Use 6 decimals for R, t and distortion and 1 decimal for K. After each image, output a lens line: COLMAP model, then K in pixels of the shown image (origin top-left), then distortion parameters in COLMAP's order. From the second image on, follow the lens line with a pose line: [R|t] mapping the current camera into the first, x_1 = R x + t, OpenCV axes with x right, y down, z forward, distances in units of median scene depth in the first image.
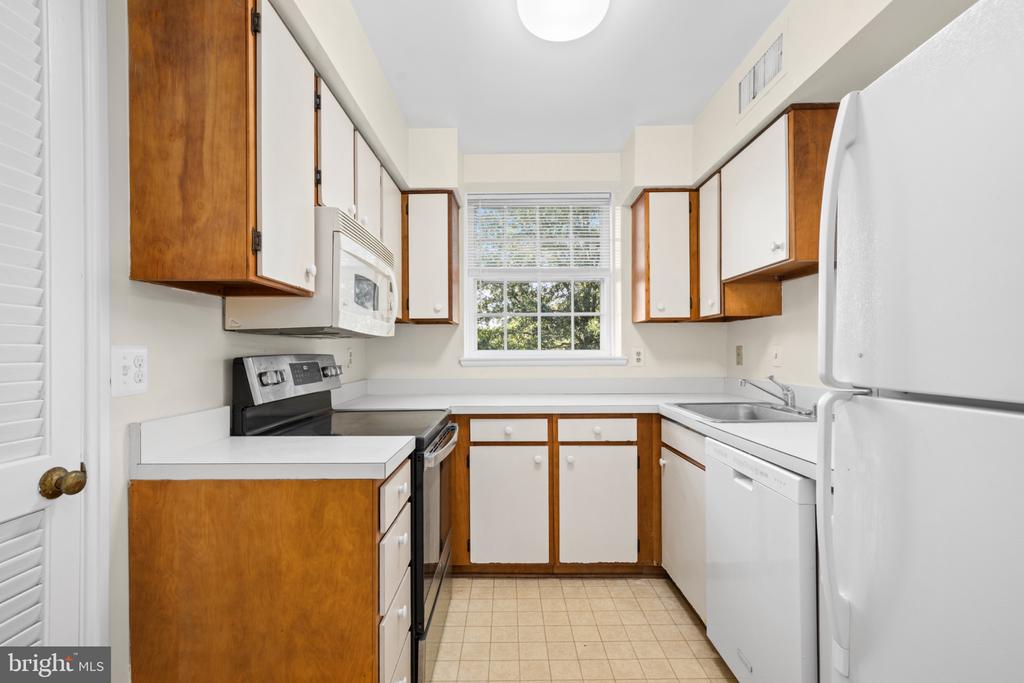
lens RADIAL K [[472.6, 0, 516.8], [0, 472.6, 354.1], [0, 0, 1]] dist [-0.013306, 0.002986]
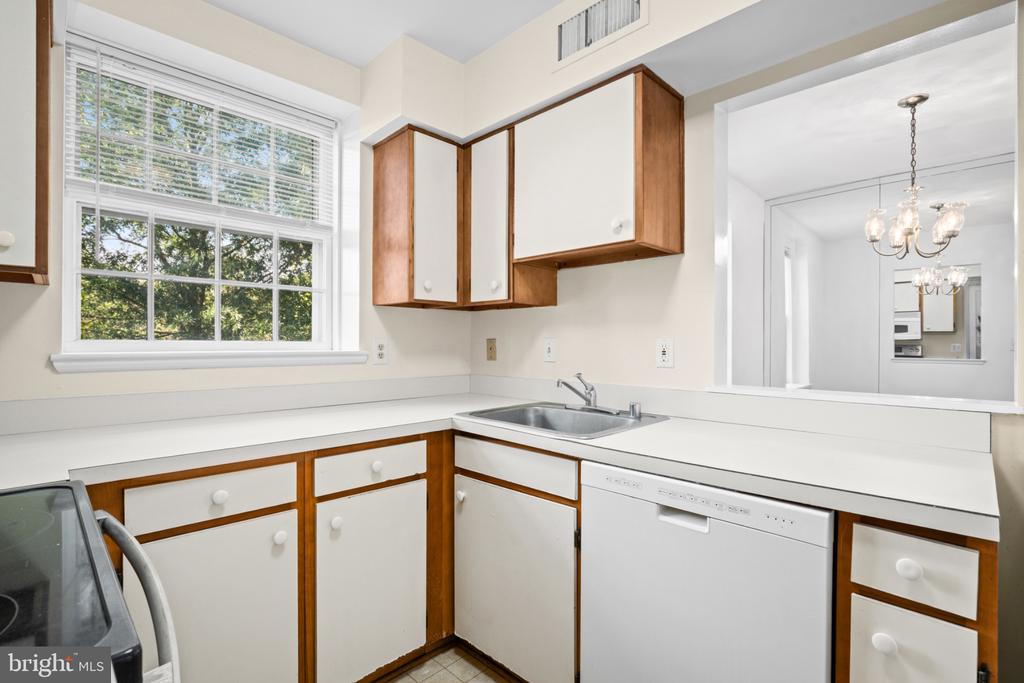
lens RADIAL K [[472.6, 0, 508.4], [0, 472.6, 342.9], [0, 0, 1]] dist [-0.013306, 0.002986]
pose [[0.710351, 0.007435, 0.703808, -0.155197], [-0.003833, 0.999970, -0.006695, -0.003831], [-0.703837, 0.002058, 0.710358, 0.414816]]
